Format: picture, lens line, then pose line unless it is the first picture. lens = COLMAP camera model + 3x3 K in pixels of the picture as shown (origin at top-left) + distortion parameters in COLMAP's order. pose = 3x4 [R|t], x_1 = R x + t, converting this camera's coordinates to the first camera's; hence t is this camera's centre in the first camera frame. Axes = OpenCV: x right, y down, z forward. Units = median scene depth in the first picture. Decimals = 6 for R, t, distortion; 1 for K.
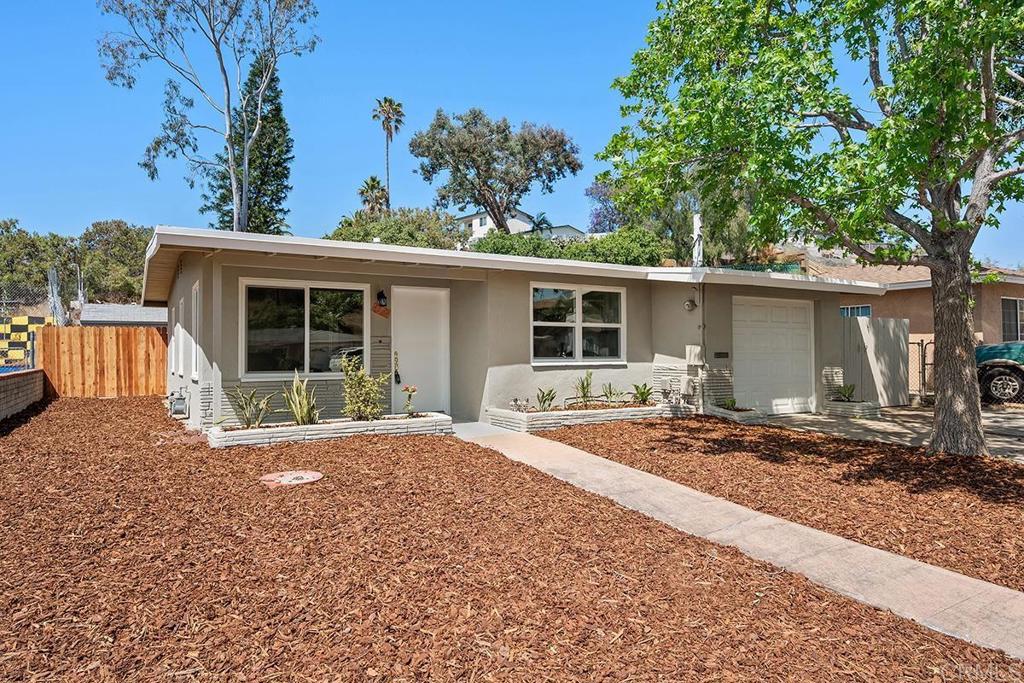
lens RADIAL K [[641.1, 0, 512.0], [0, 641.1, 341.5], [0, 0, 1]] dist [-0.000825, -0.001245]
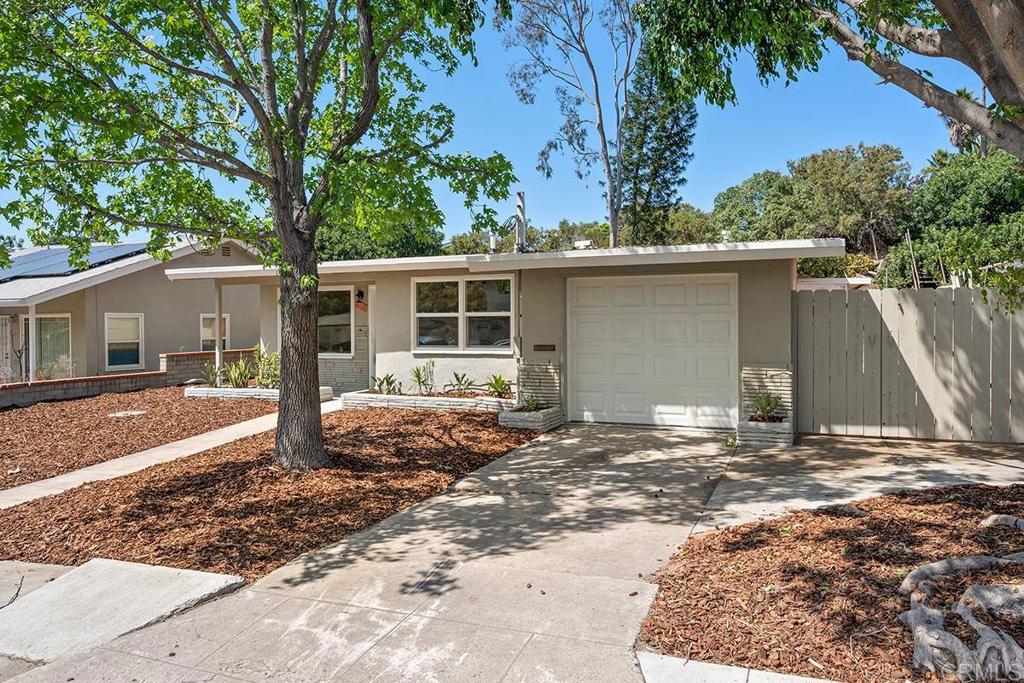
lens RADIAL K [[718.0, 0, 512.0], [0, 718.0, 341.5], [0, 0, 1]] dist [-0.005905, -0.000798]
pose [[0.606225, 0.020326, -0.795033, 0.658156], [0.019937, 0.998971, 0.040743, -0.017367], [0.795043, -0.040550, 0.605196, 0.224619]]
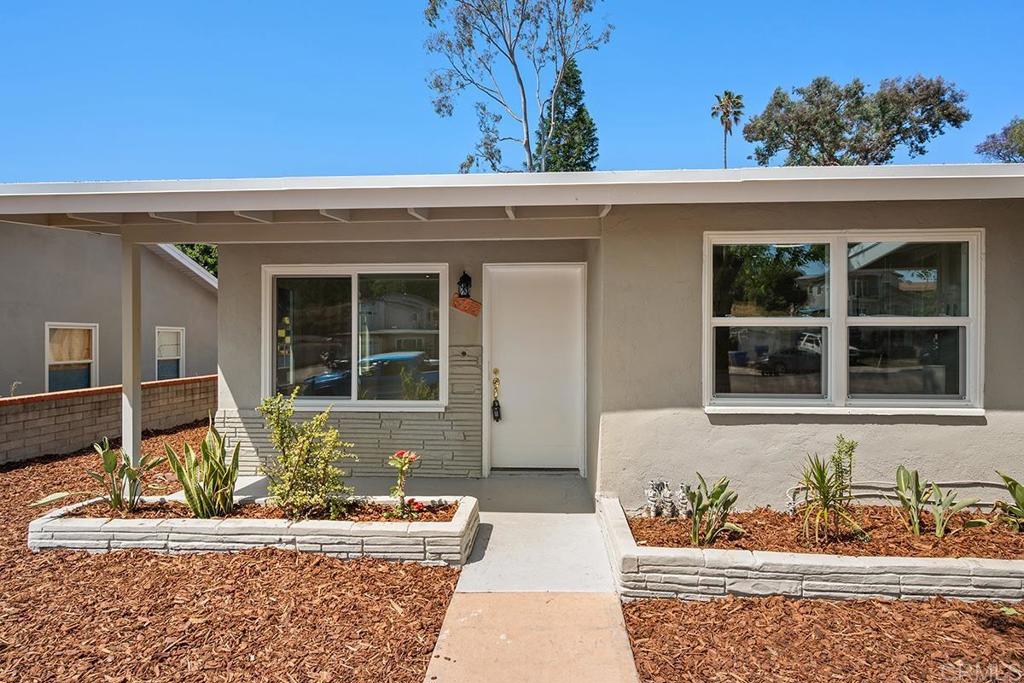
lens RADIAL K [[548.4, 0, 512.0], [0, 548.4, 341.5], [0, 0, 1]] dist [-0.002713, -0.000844]
pose [[0.827476, 0.006308, -0.561466, 0.080261], [0.007094, 0.999740, 0.021688, -0.013748], [0.561457, -0.021929, 0.827216, 0.346563]]
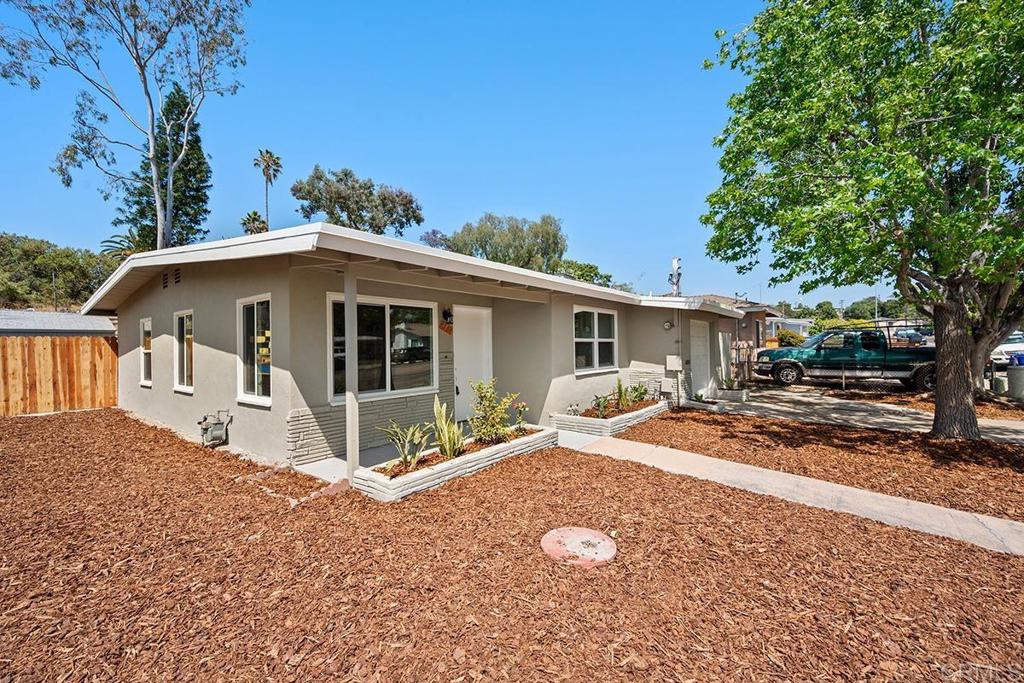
lens RADIAL K [[422.2, 0, 512.0], [0, 422.2, 341.5], [0, 0, 1]] dist [-0.000401, -0.000107]
pose [[0.931441, -0.003295, 0.363876, -0.213242], [0.001773, 0.999988, 0.004518, -0.016875], [-0.363887, -0.003563, 0.931436, 0.182947]]
